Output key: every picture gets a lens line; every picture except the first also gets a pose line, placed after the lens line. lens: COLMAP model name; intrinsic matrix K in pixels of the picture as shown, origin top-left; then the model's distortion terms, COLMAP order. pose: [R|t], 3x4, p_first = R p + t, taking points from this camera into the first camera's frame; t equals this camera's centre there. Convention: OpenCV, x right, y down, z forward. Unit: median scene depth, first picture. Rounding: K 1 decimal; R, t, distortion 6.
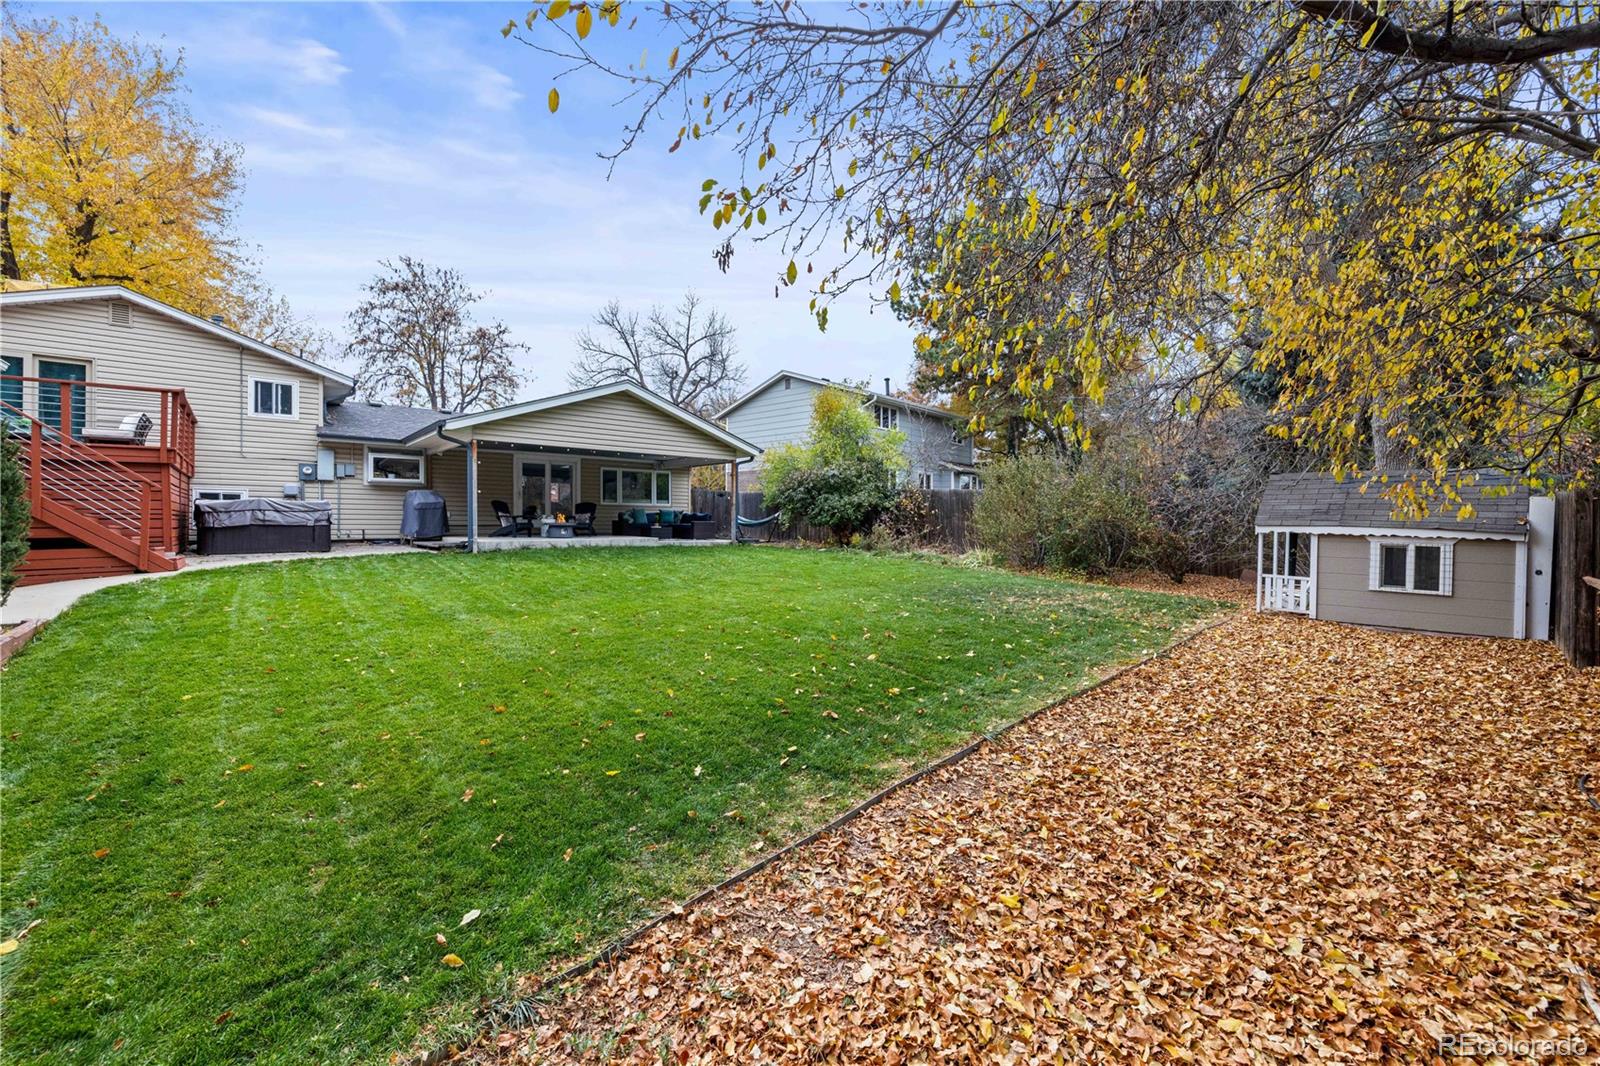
lens RADIAL K [[670.1, 0, 801.4], [0, 670.1, 530.7], [0, 0, 1]] dist [-0.000879, -0.000691]
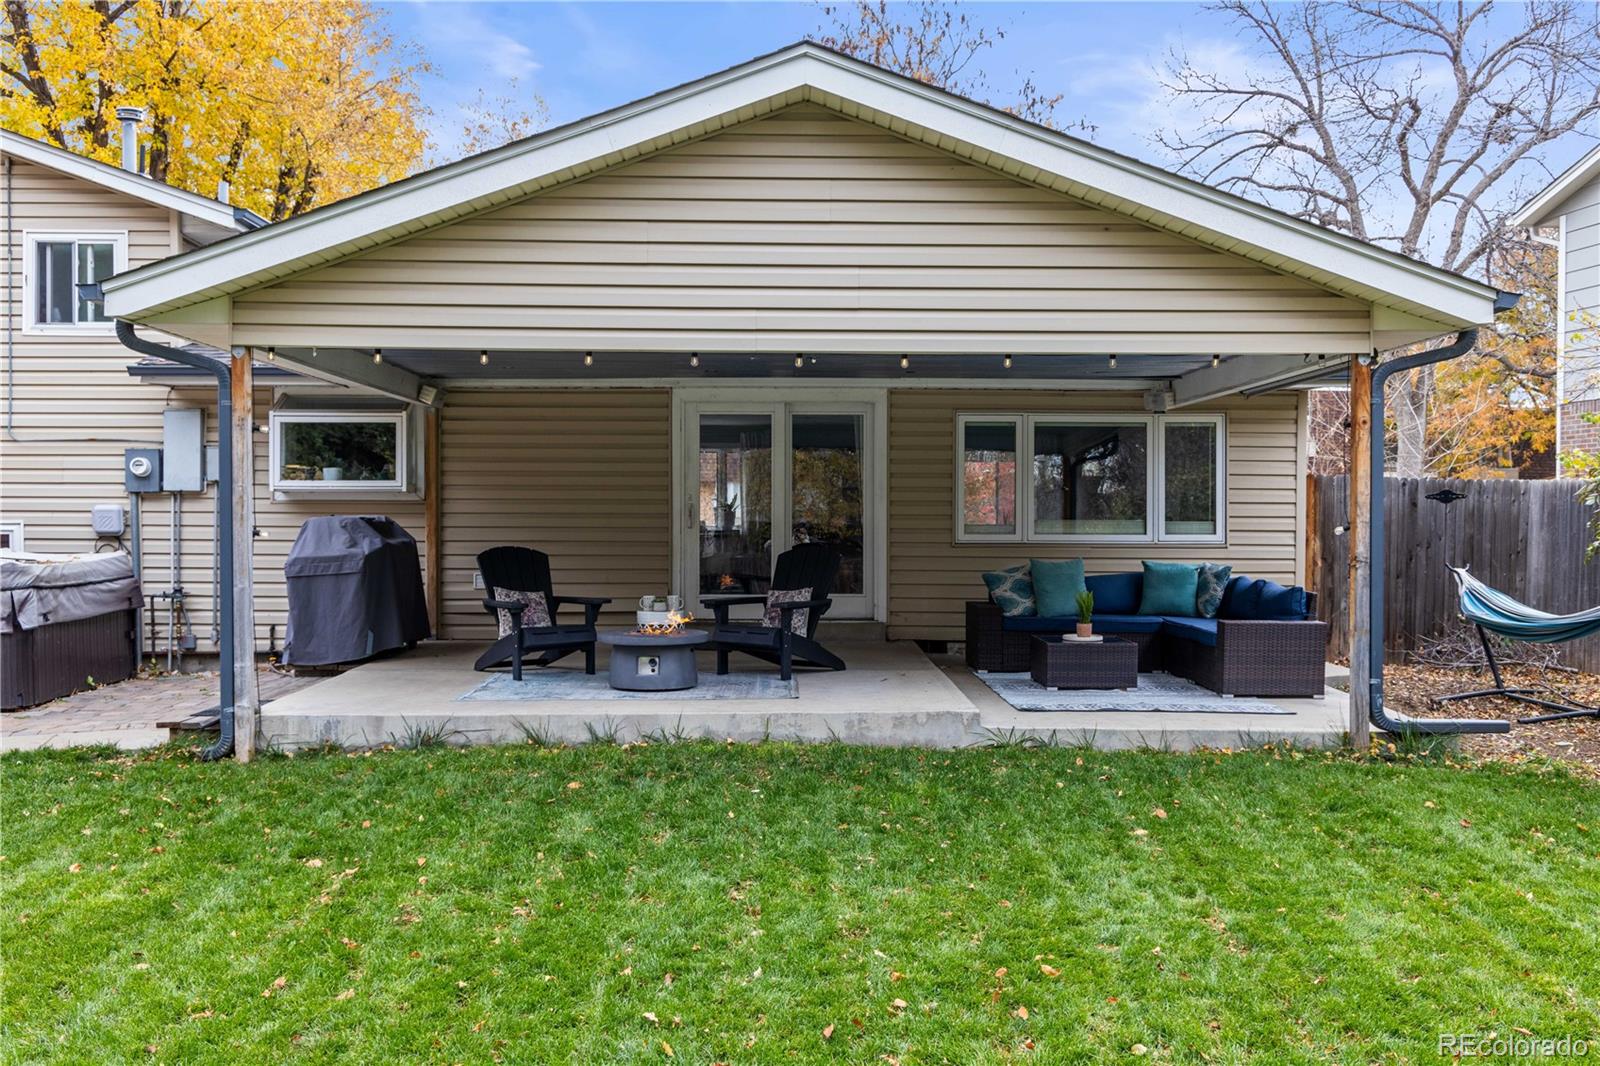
lens RADIAL K [[1453.7, 0, 799.1], [0, 1453.7, 532.4], [0, 0, 1]] dist [0.007466, 0.000000]
pose [[0.776290, -0.000521, -0.630375, 0.053402], [-0.005415, 0.999957, -0.007495, -0.044978], [0.630352, 0.009231, 0.776254, 0.546655]]
